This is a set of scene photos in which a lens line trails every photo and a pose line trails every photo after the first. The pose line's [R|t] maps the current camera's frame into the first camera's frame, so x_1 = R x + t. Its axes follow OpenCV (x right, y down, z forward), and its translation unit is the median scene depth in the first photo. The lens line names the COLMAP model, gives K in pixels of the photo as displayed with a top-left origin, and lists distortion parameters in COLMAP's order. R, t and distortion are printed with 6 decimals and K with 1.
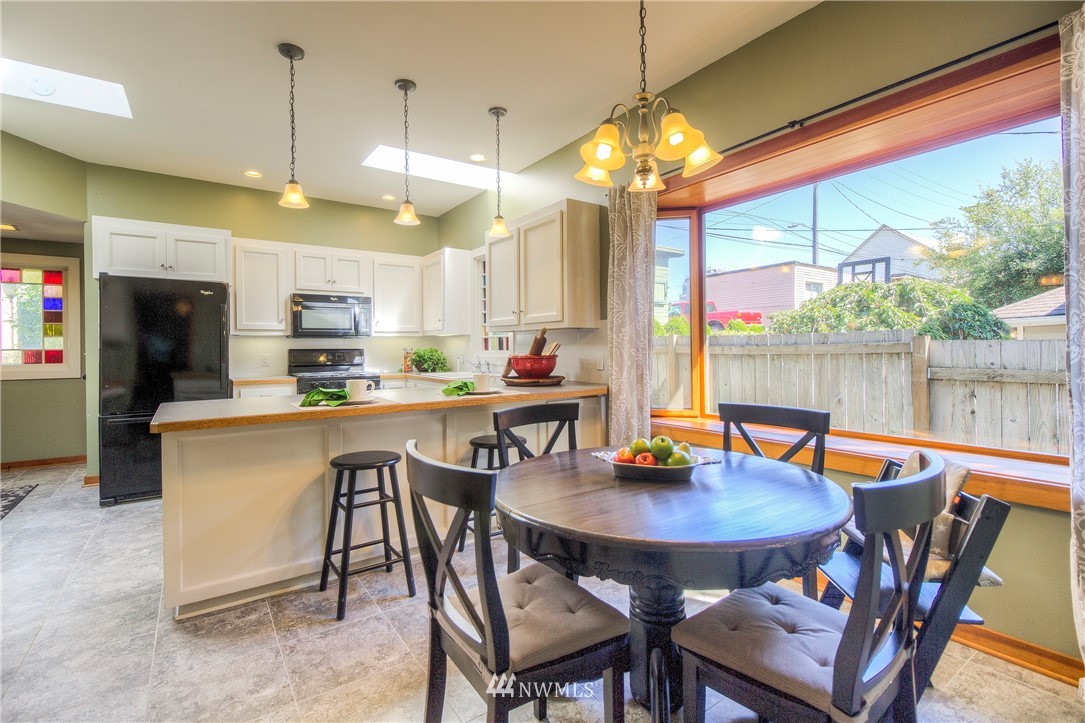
lens RADIAL K [[503.0, 0, 546.8], [0, 503.0, 361.0], [0, 0, 1]] dist [-0.003241, -0.001062]
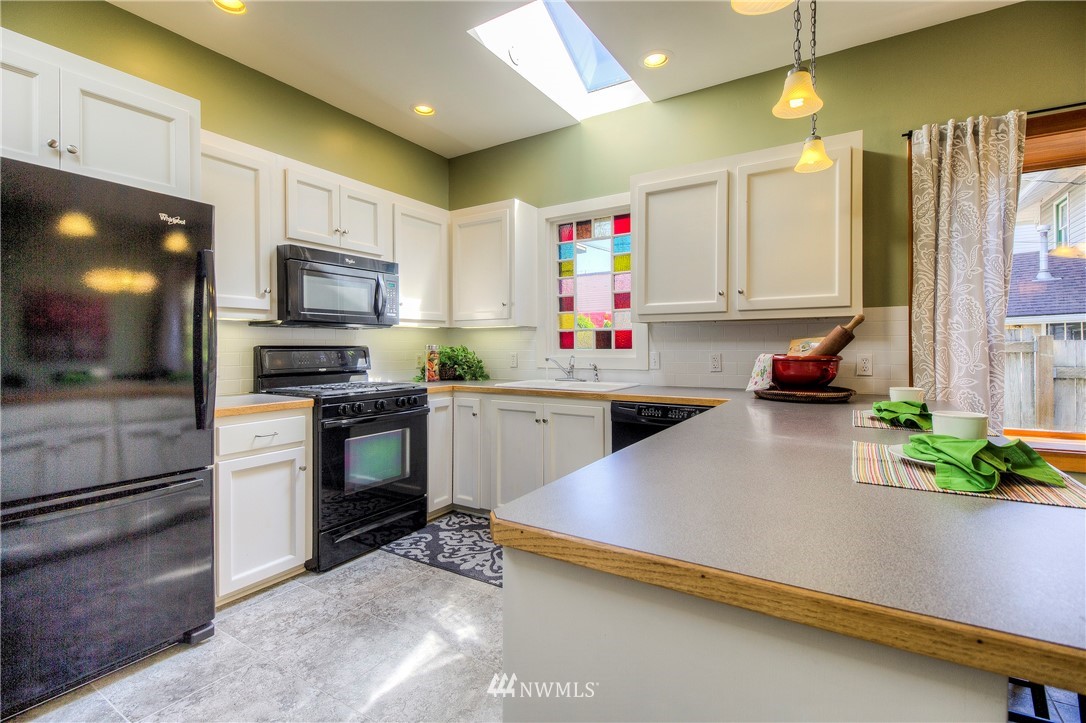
lens RADIAL K [[503.4, 0, 540.5], [0, 503.4, 351.8], [0, 0, 1]] dist [-0.003241, -0.001062]
pose [[0.921649, 0.000940, 0.388023, -0.438018], [0.006414, 0.999824, -0.017657, -0.004980], [-0.387971, 0.018762, 0.921481, 0.363947]]
